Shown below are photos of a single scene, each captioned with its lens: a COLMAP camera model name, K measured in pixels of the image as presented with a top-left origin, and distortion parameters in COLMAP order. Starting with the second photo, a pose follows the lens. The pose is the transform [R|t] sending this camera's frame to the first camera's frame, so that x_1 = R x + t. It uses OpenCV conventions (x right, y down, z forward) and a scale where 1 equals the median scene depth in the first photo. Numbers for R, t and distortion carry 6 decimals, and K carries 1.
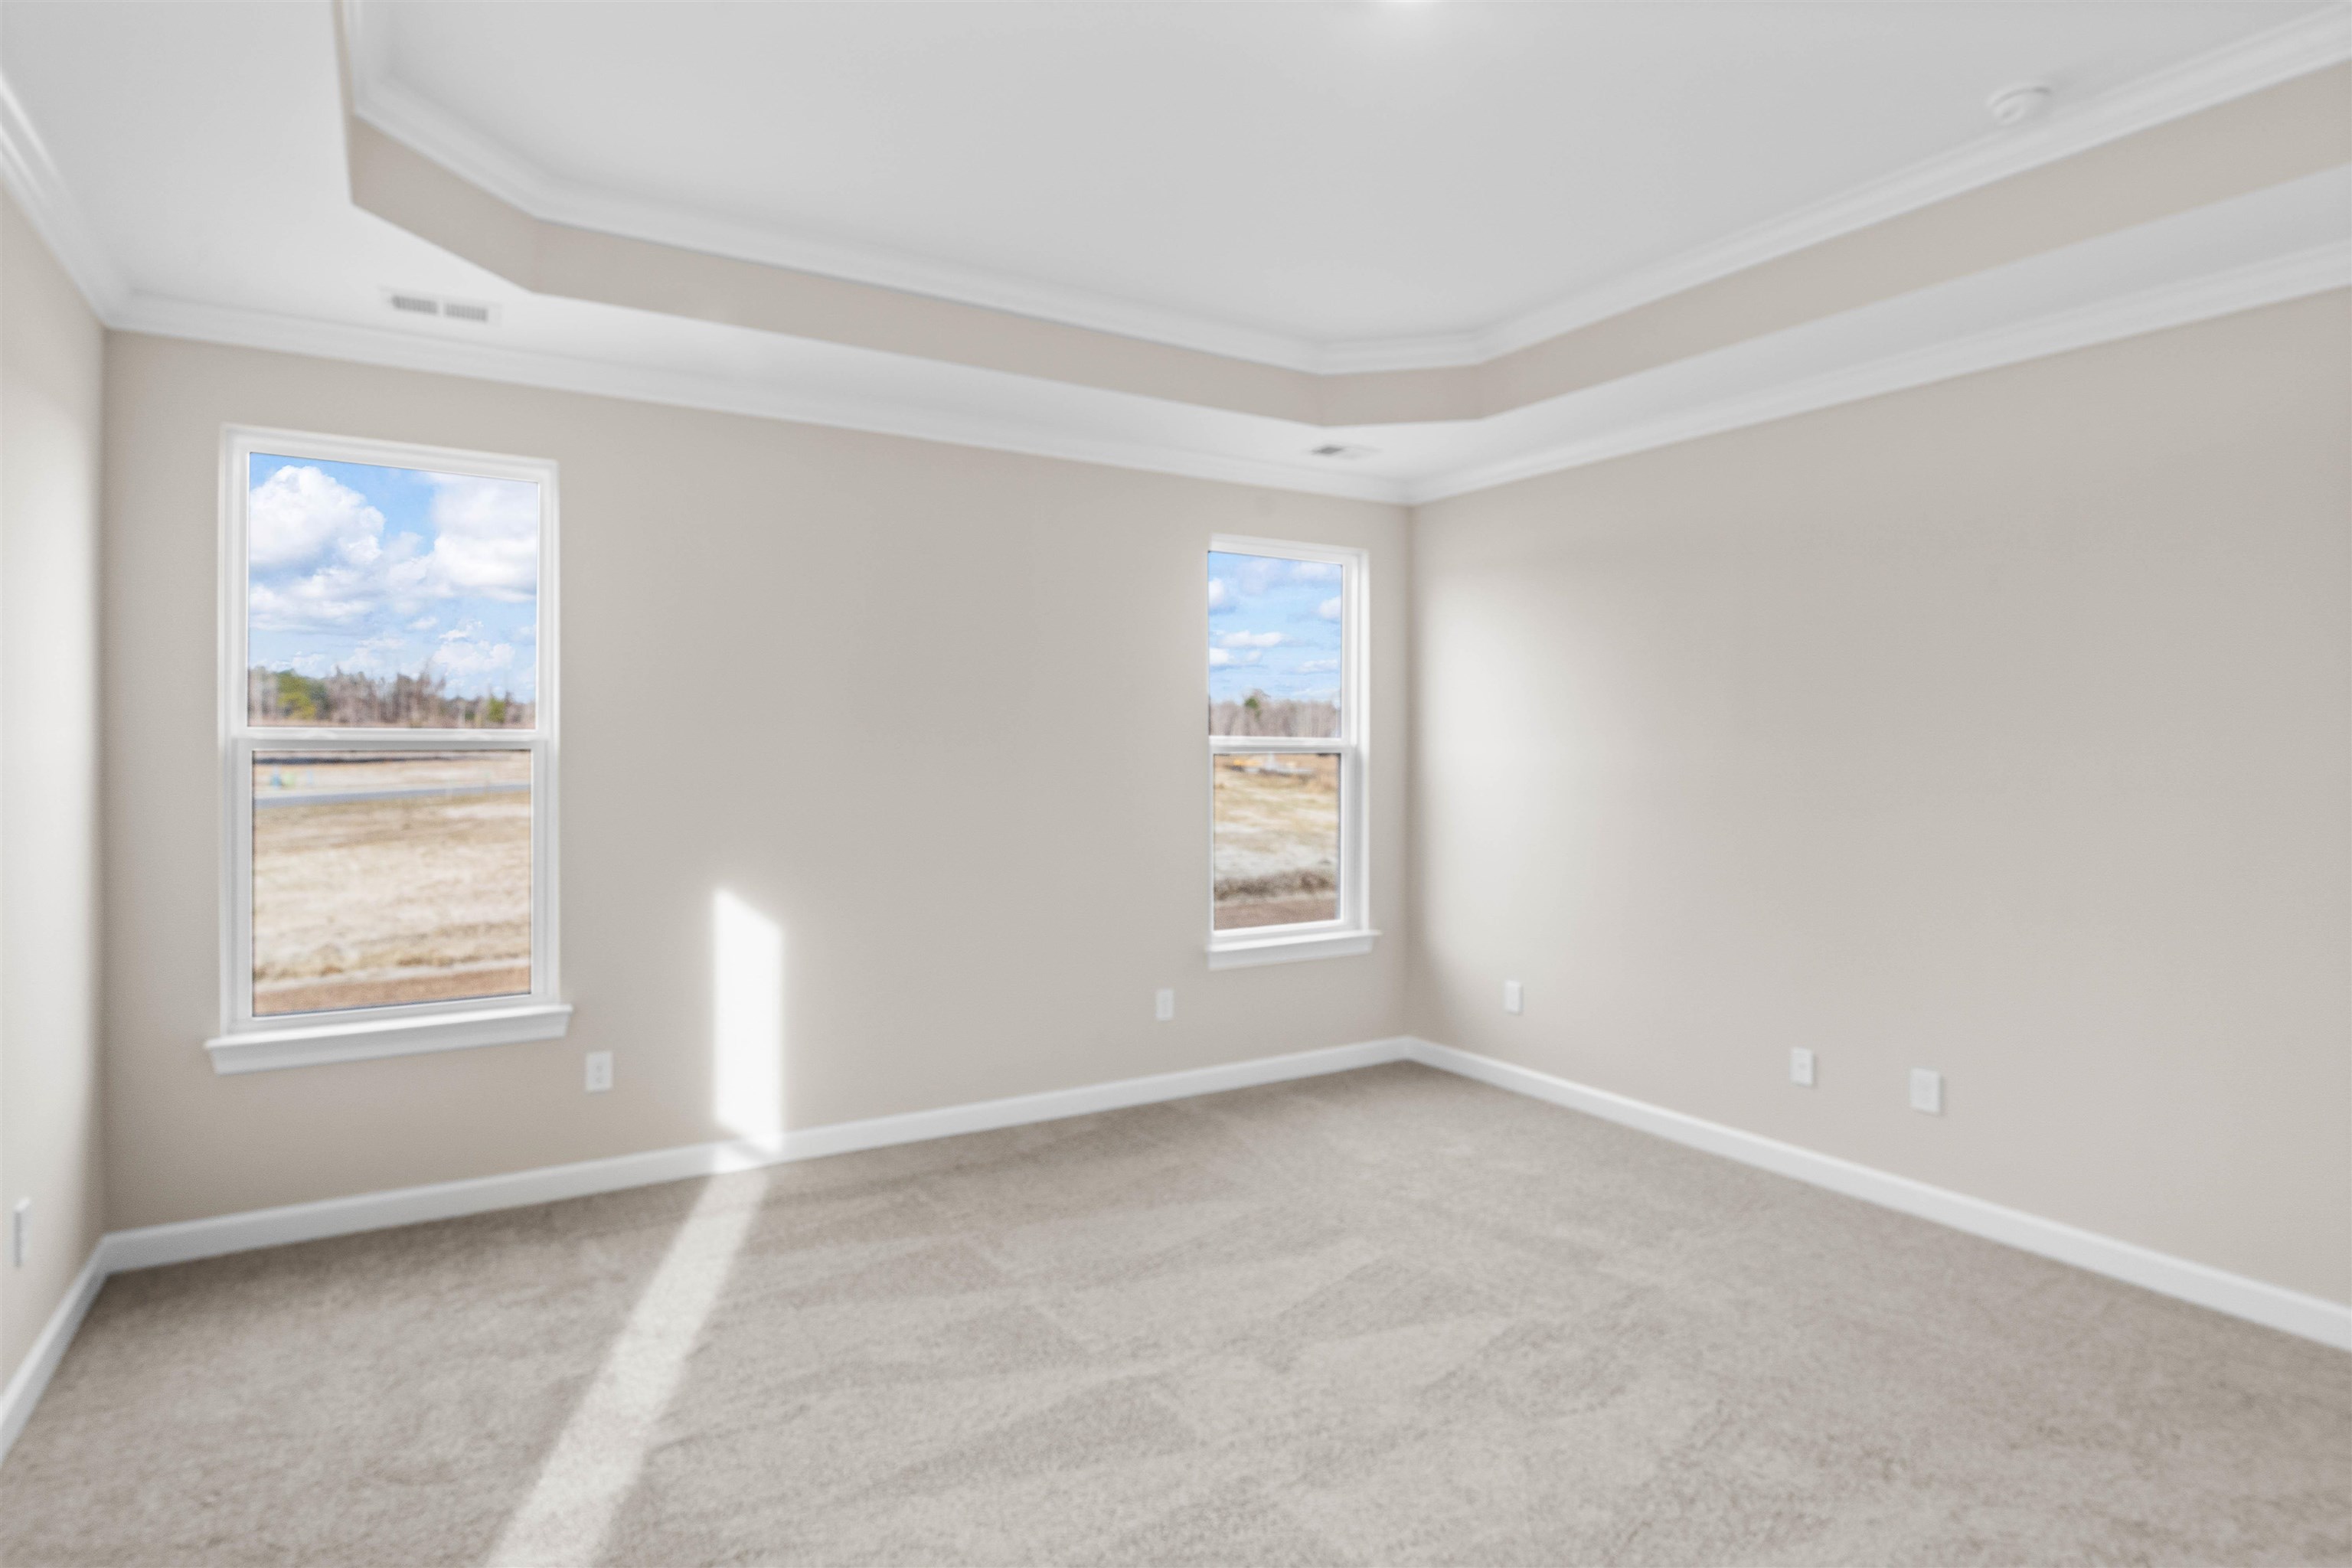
lens RADIAL K [[1218.8, 0, 1170.3], [0, 1218.8, 762.6], [0, 0, 1]] dist [-0.004260, -0.000810]
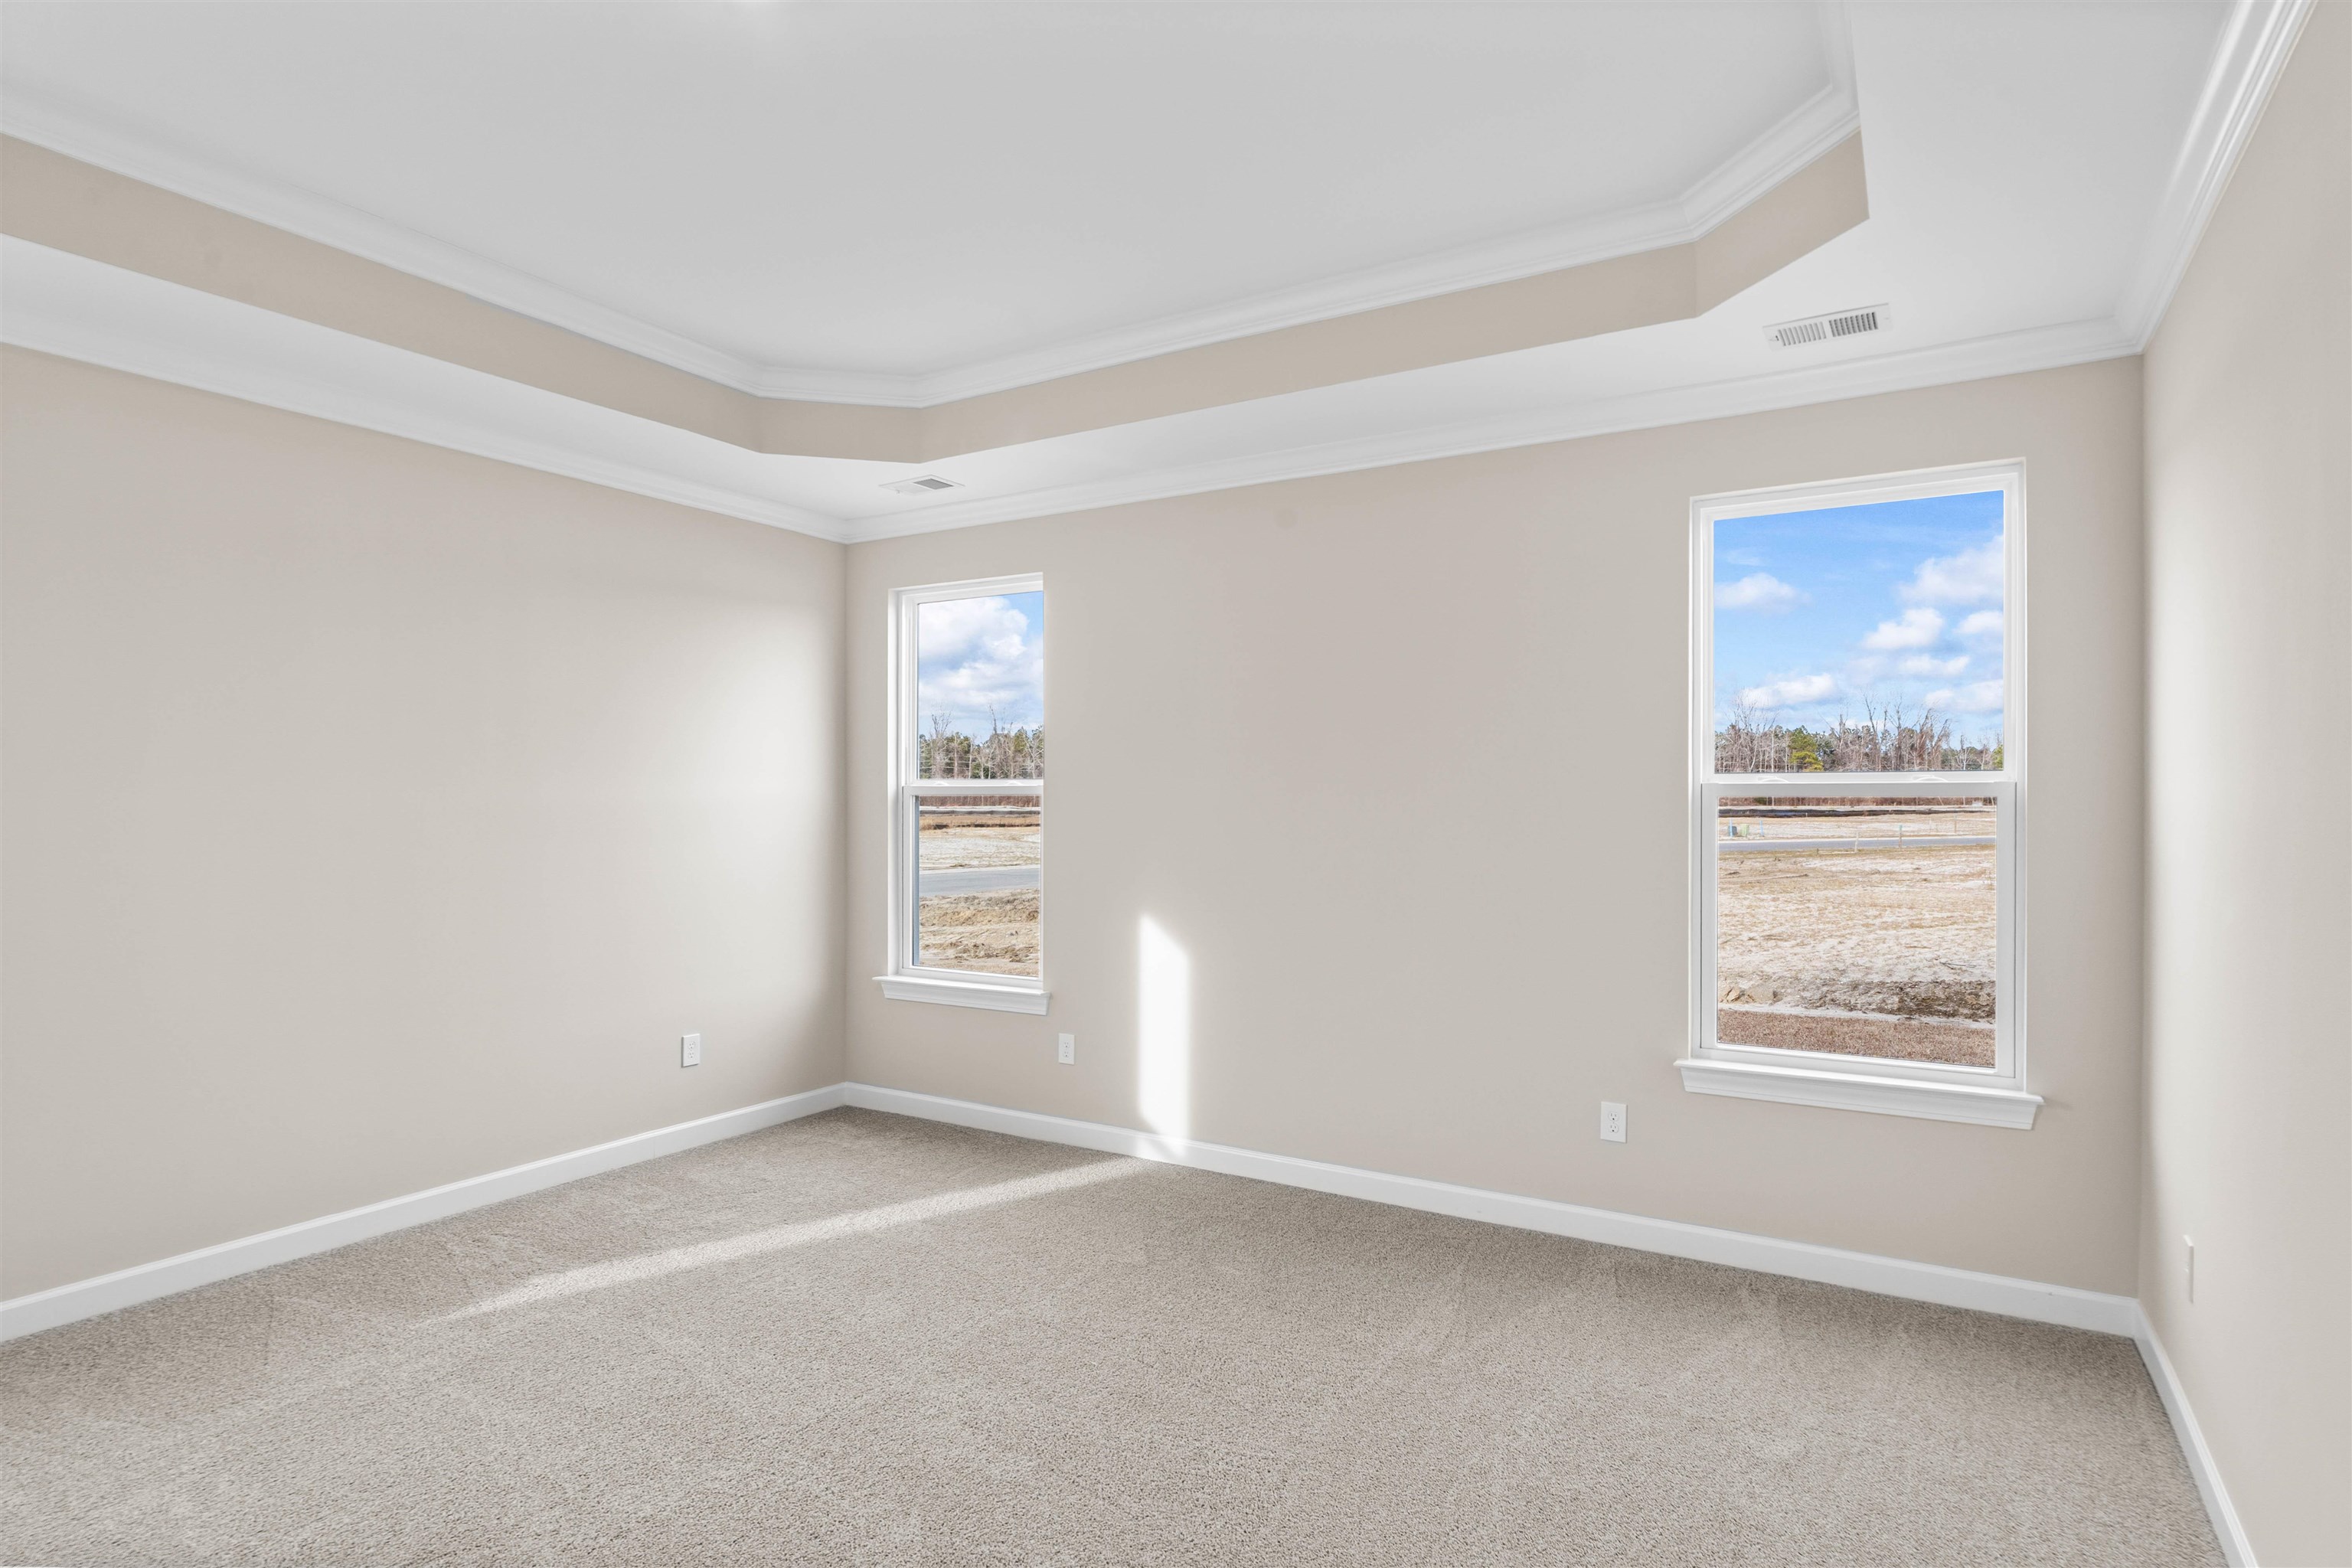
lens RADIAL K [[1246.4, 0, 1188.5], [0, 1246.4, 828.5], [0, 0, 1]] dist [0.028580, 0.000052]
pose [[0.478892, 0.020244, -0.877640, 0.557816], [-0.011520, 0.999793, 0.016775, 0.003474], [0.877798, 0.002077, 0.479026, 0.385876]]
